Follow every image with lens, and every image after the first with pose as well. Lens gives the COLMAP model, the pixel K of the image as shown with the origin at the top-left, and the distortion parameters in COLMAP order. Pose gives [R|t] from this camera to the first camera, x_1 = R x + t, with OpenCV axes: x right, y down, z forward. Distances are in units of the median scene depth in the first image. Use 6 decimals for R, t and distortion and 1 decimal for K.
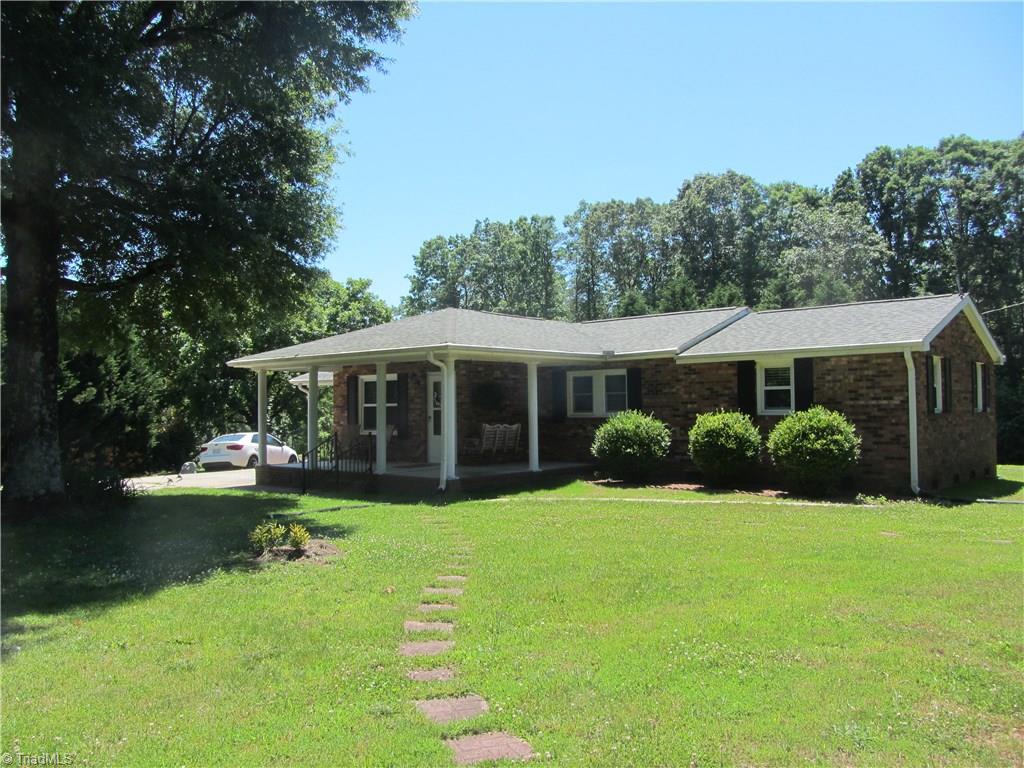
lens RADIAL K [[849.8, 0, 506.2], [0, 849.8, 386.4], [0, 0, 1]] dist [-0.034933, 0.020198]
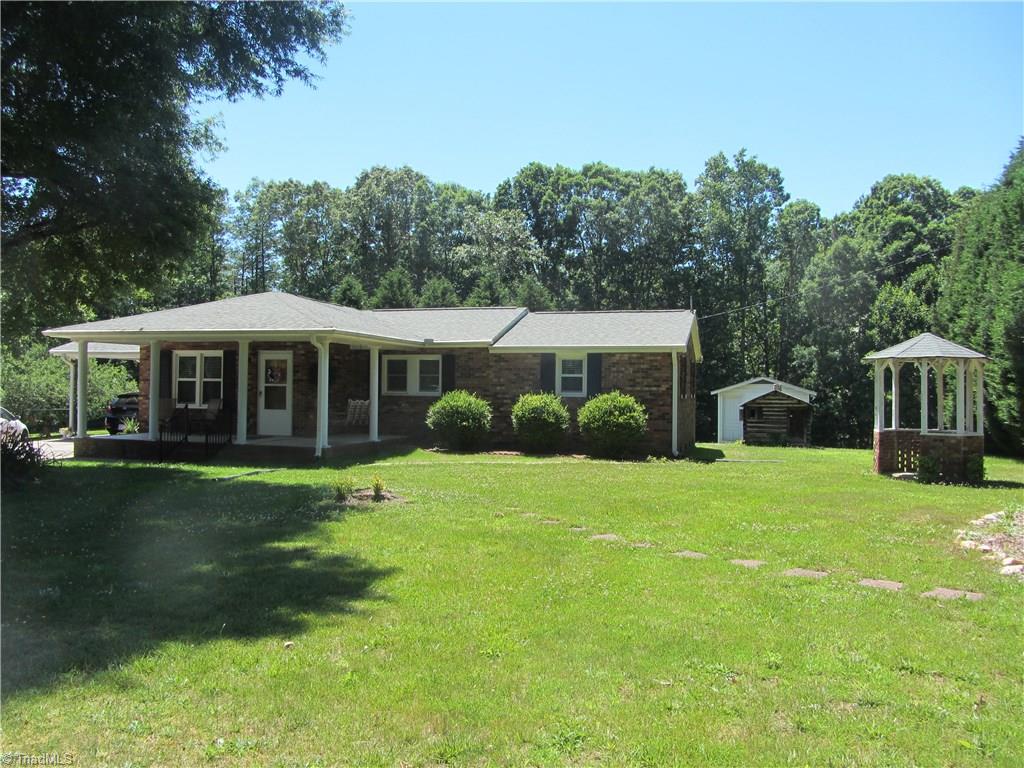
lens RADIAL K [[849.8, 0, 509.3], [0, 849.8, 375.7], [0, 0, 1]] dist [-0.034933, 0.020198]
pose [[0.903023, 0.029418, 0.428584, -0.274910], [-0.034112, 0.999413, 0.003275, 0.000969], [-0.428236, -0.017577, 0.903496, -0.101504]]
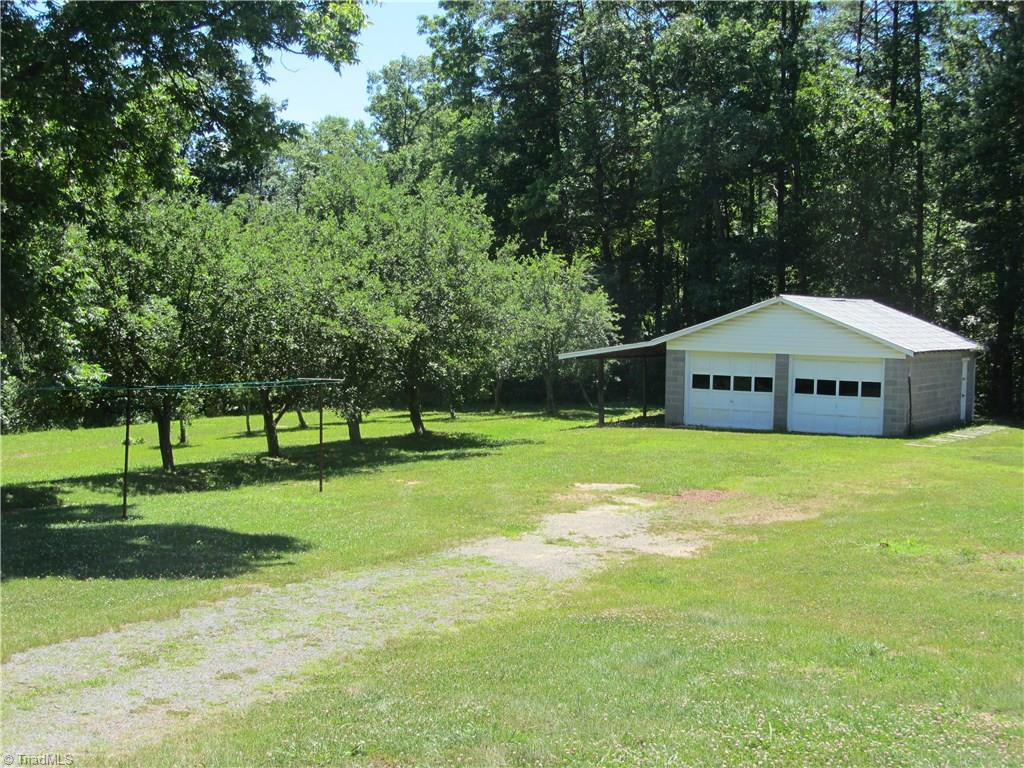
lens RADIAL K [[1467.1, 0, 521.9], [0, 1467.1, 393.9], [0, 0, 1]] dist [-0.114086, 0.000000]
pose [[0.998837, 0.025067, -0.041183, -0.208703], [-0.021572, 0.996298, 0.083211, 0.056903], [0.043117, -0.082226, 0.995681, 1.516134]]
